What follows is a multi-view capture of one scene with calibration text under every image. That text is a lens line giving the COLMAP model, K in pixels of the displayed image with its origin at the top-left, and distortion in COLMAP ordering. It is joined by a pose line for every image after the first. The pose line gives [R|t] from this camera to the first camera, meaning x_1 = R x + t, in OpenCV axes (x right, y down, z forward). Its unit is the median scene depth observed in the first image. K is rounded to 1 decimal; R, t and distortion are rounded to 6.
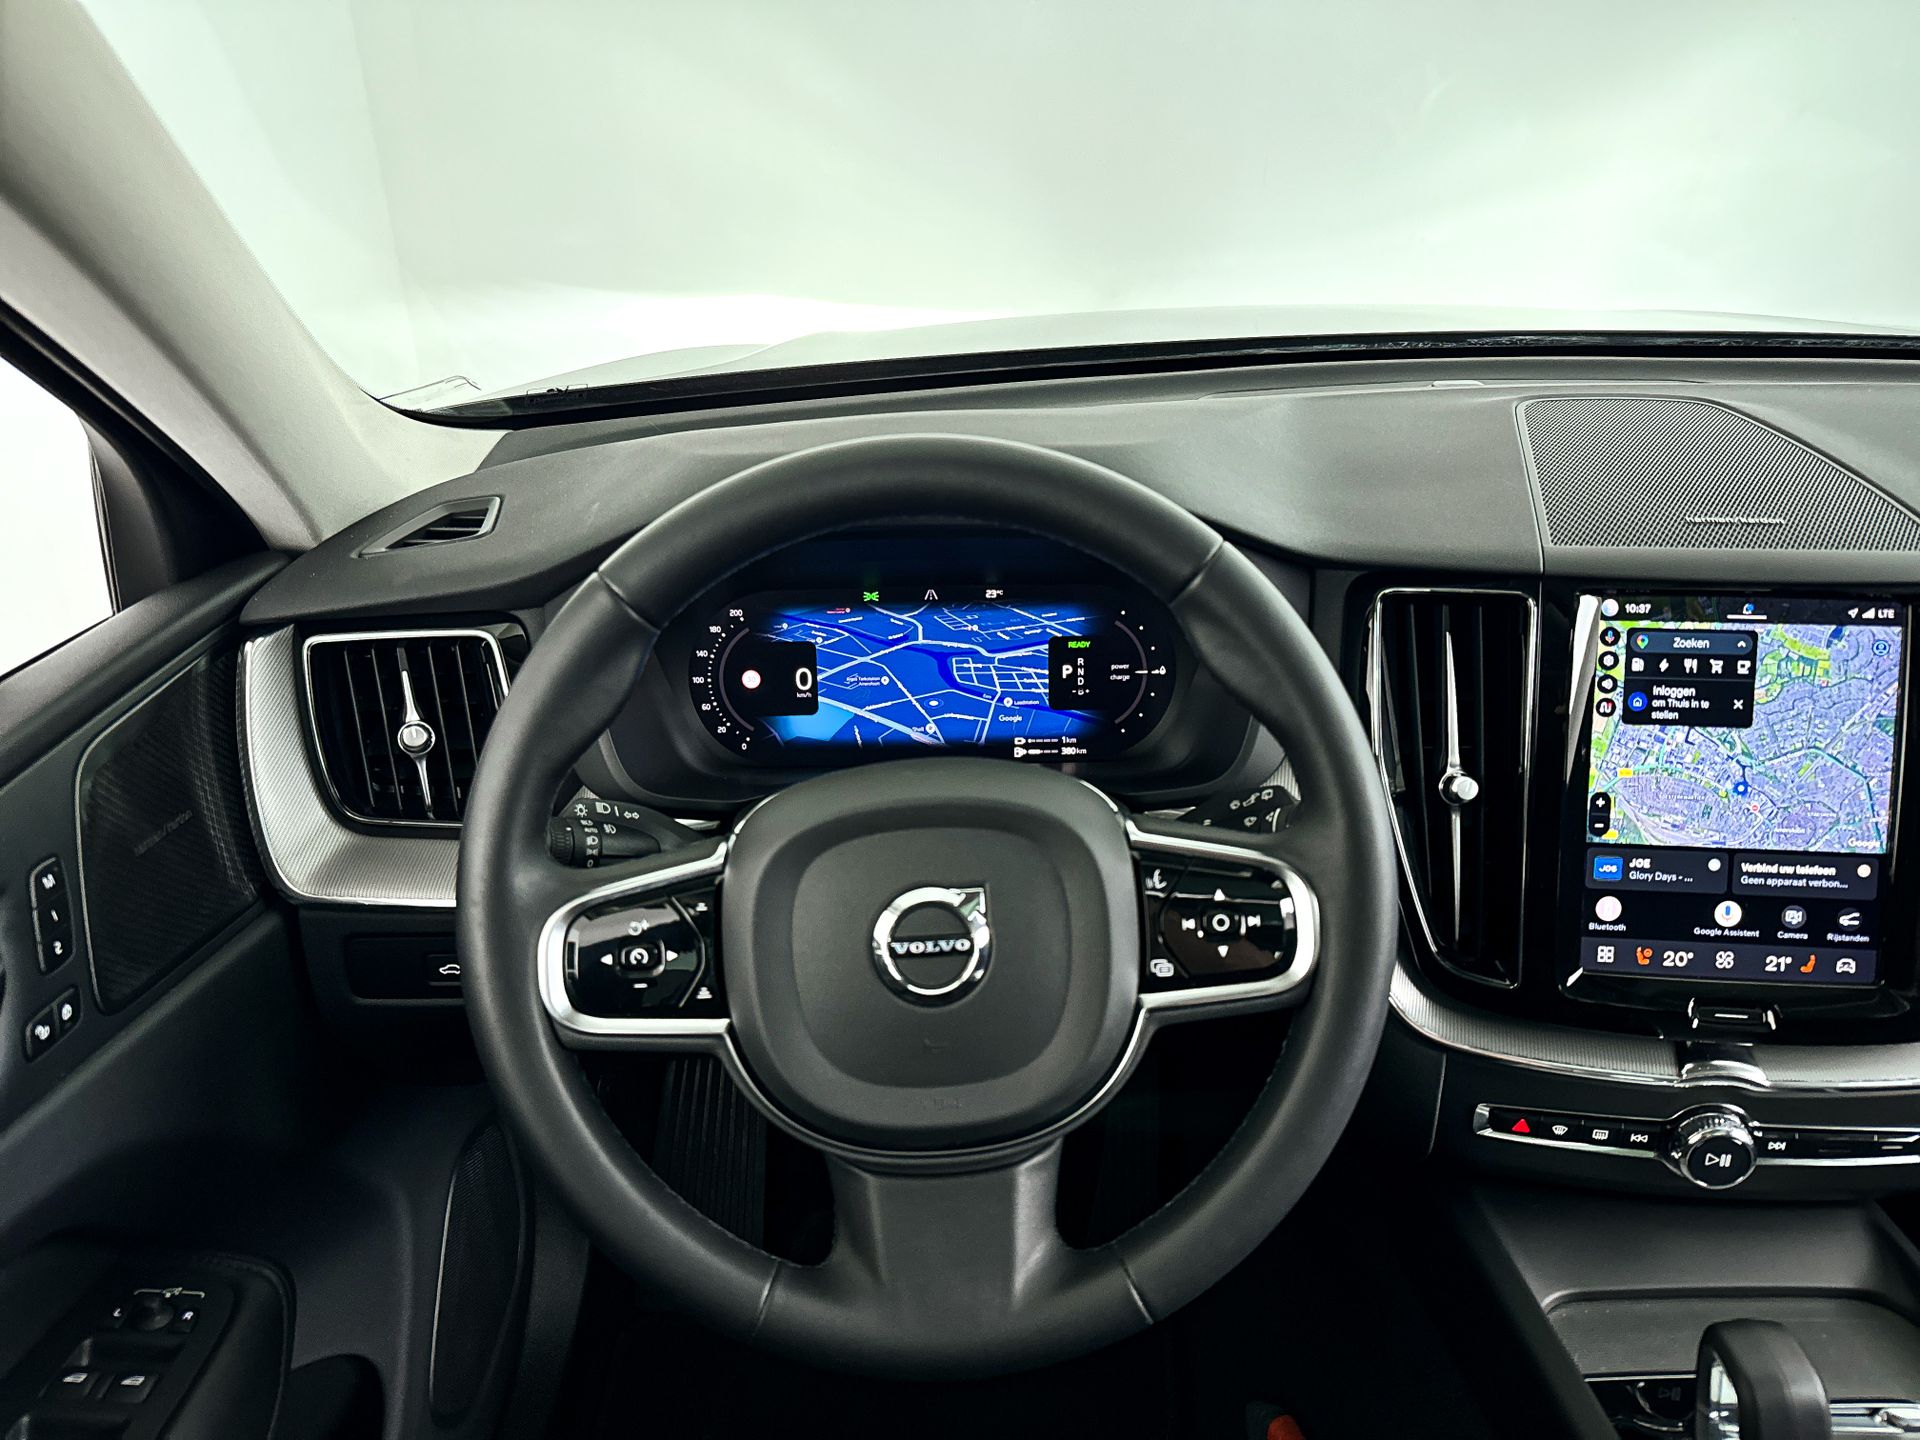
lens RADIAL K [[1351.7, 0, 958.2], [0, 1351.7, 728.8], [0, 0, 1]] dist [-0.004689, -0.004759]
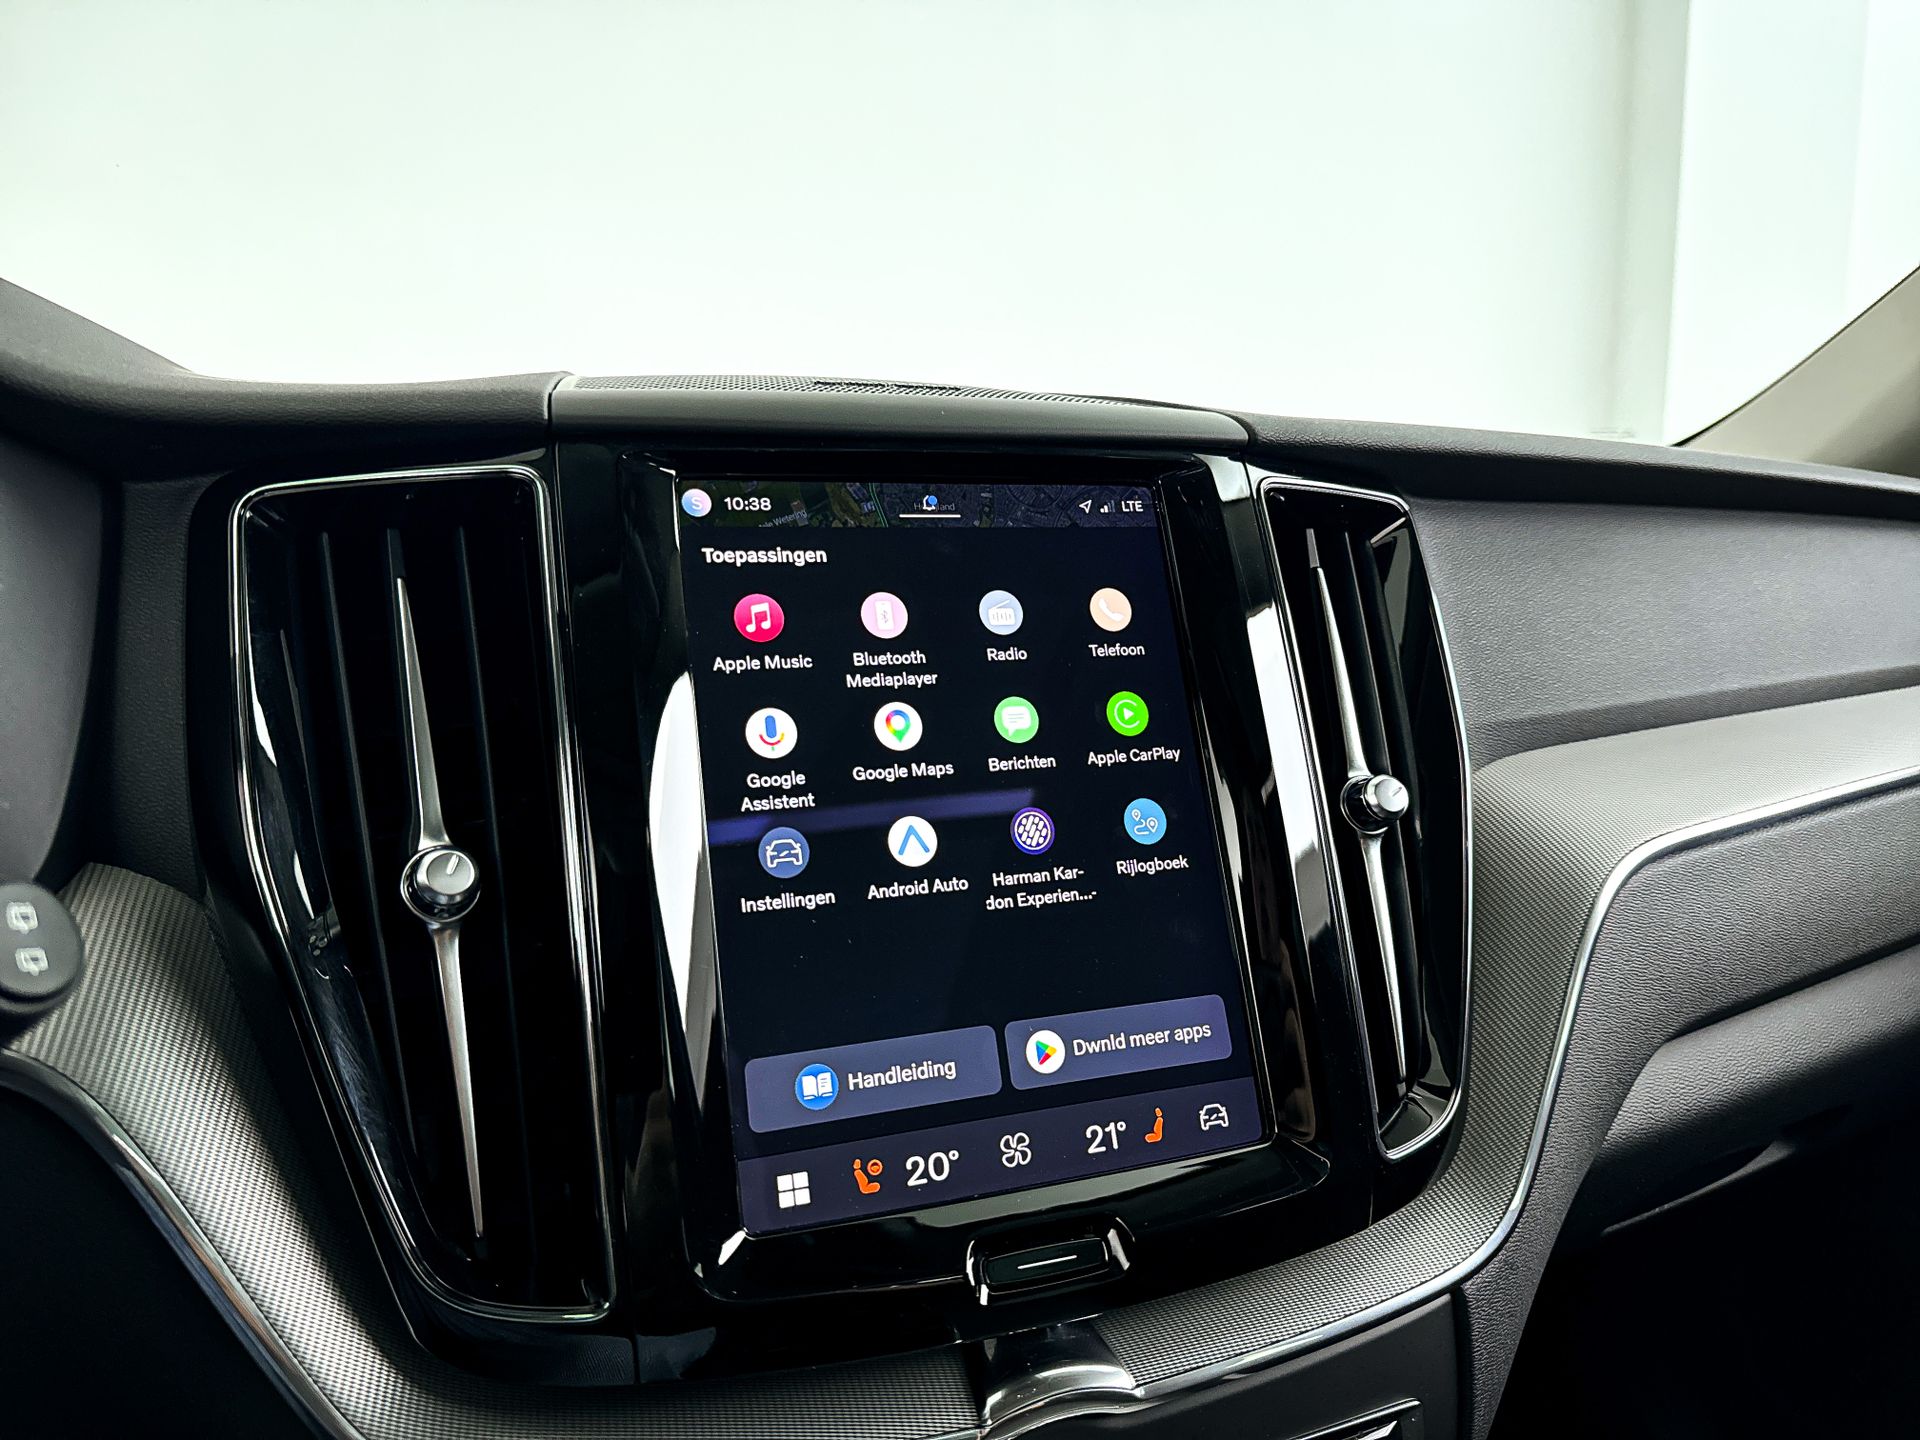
lens RADIAL K [[1342.5, 0, 962.3], [0, 1342.5, 720.7], [0, 0, 1]] dist [0.084828, -0.156196]
pose [[0.885984, -0.044139, 0.461611, 0.327109], [0.182997, 0.947948, -0.260589, 0.148610], [-0.426081, 0.315351, 0.847944, 0.533712]]
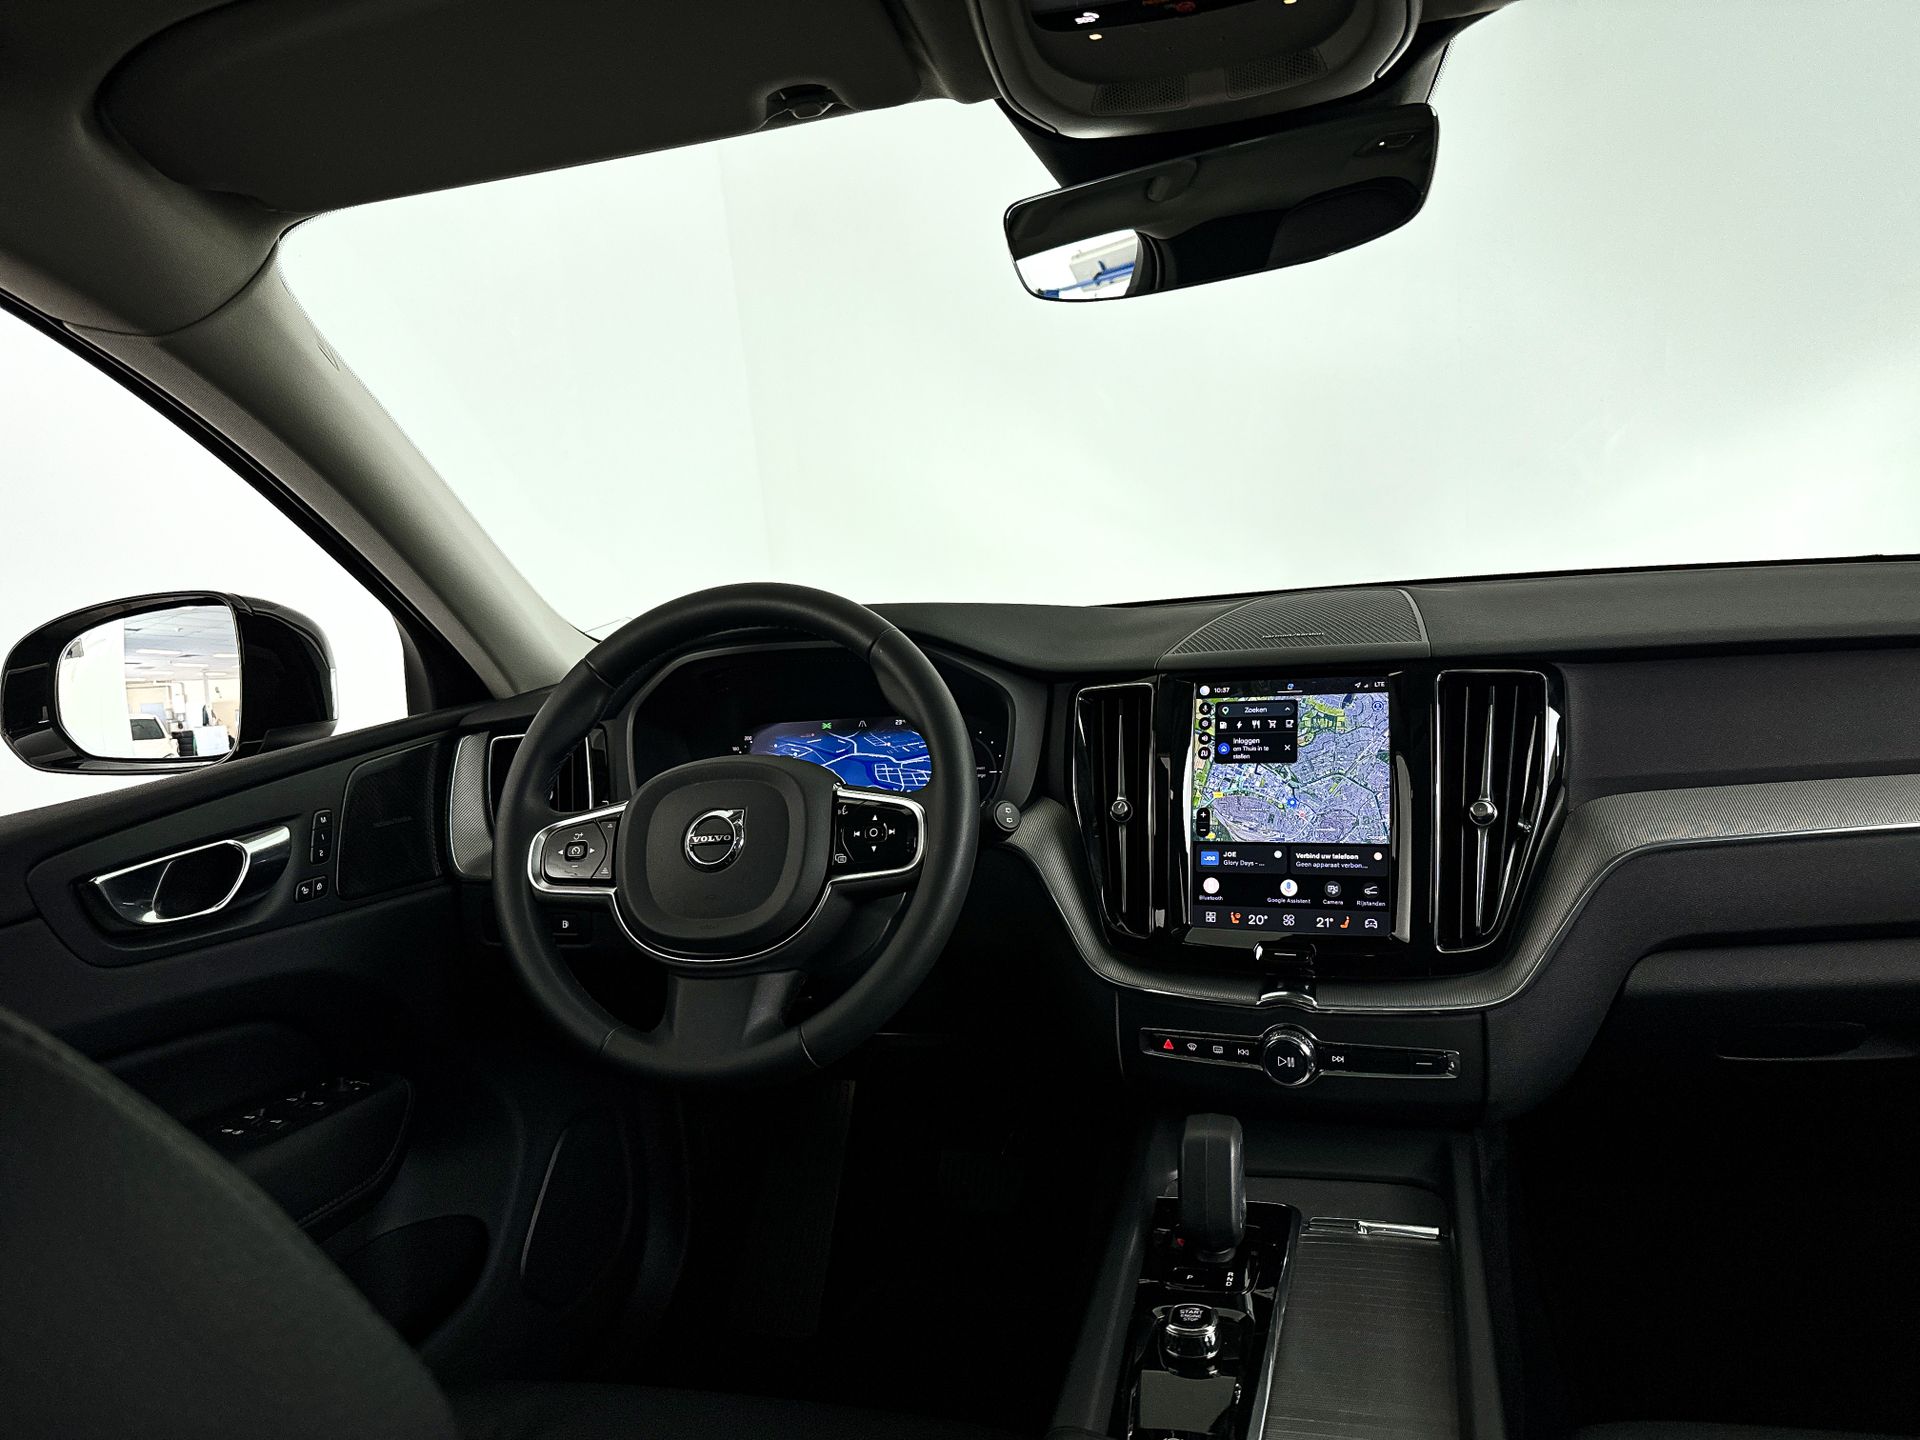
lens RADIAL K [[1332.2, 0, 960.0], [0, 1332.2, 720.0], [0, 0, 1]] dist [0.126524, -0.244382]
pose [[0.958155, -0.025156, -0.285143, 0.652994], [-0.052884, 0.963427, -0.262699, 0.366653], [0.281323, 0.266786, 0.921782, -0.502634]]
